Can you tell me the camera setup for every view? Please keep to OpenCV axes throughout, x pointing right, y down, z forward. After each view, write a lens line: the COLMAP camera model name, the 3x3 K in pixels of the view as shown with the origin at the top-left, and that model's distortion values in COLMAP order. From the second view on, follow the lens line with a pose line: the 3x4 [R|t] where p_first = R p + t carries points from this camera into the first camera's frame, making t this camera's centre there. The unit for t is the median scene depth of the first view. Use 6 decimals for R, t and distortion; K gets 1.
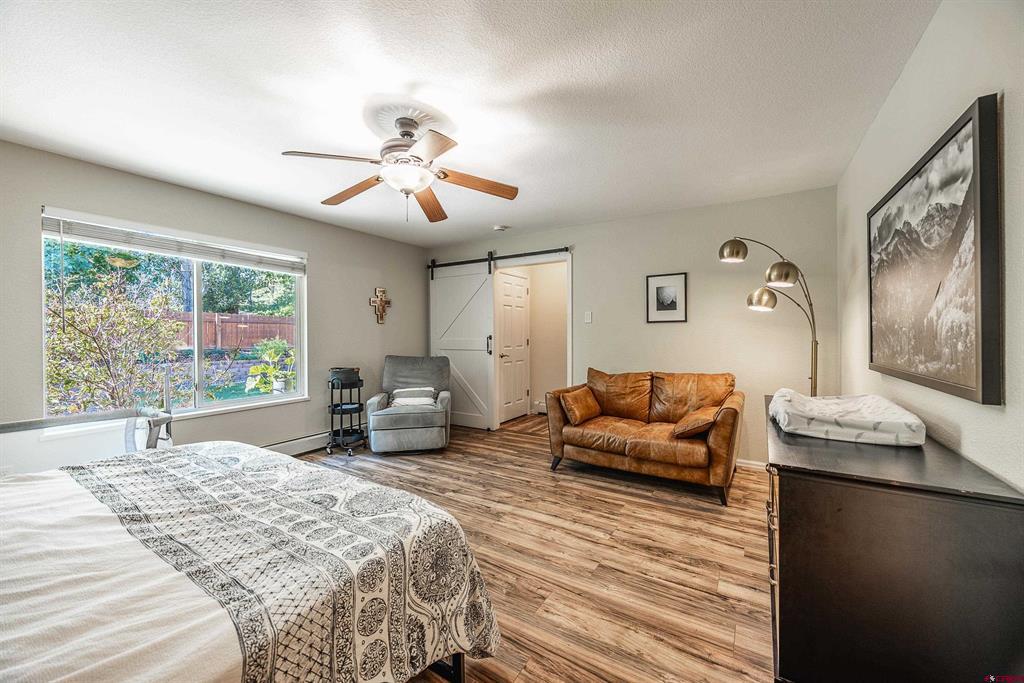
lens RADIAL K [[387.0, 0, 511.2], [0, 387.0, 337.2], [0, 0, 1]] dist [-0.001105, -0.000037]
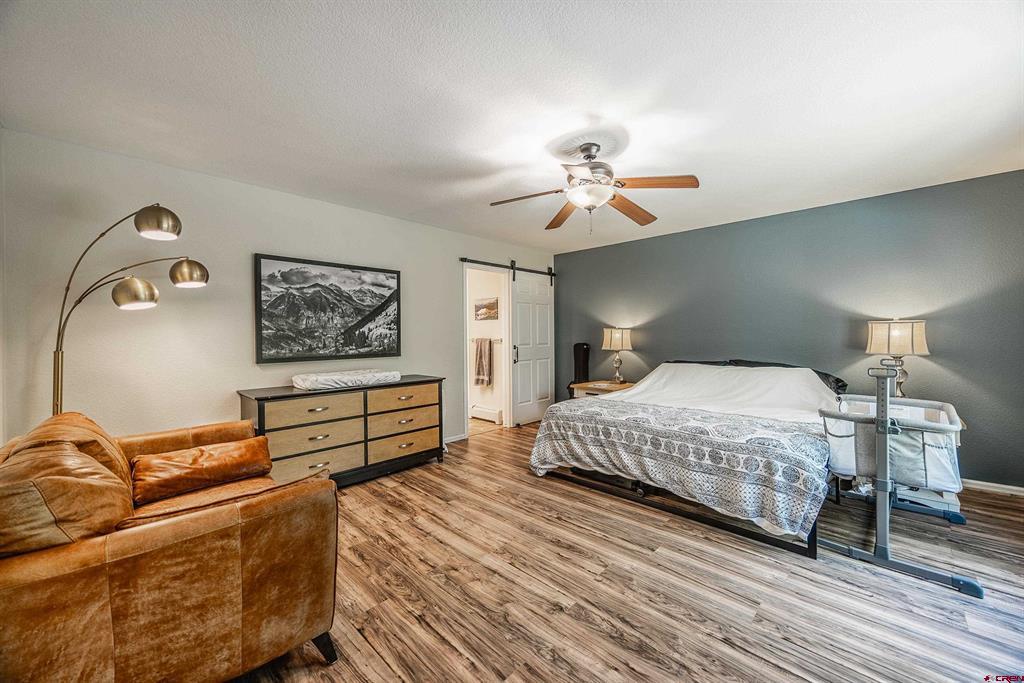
lens RADIAL K [[387.0, 0, 511.2], [0, 387.0, 337.2], [0, 0, 1]] dist [-0.001105, -0.000037]
pose [[-0.976873, 0.010389, 0.213566, -0.259337], [0.013497, 0.999823, 0.013100, -0.018412], [-0.213392, 0.015679, -0.976841, 1.998319]]
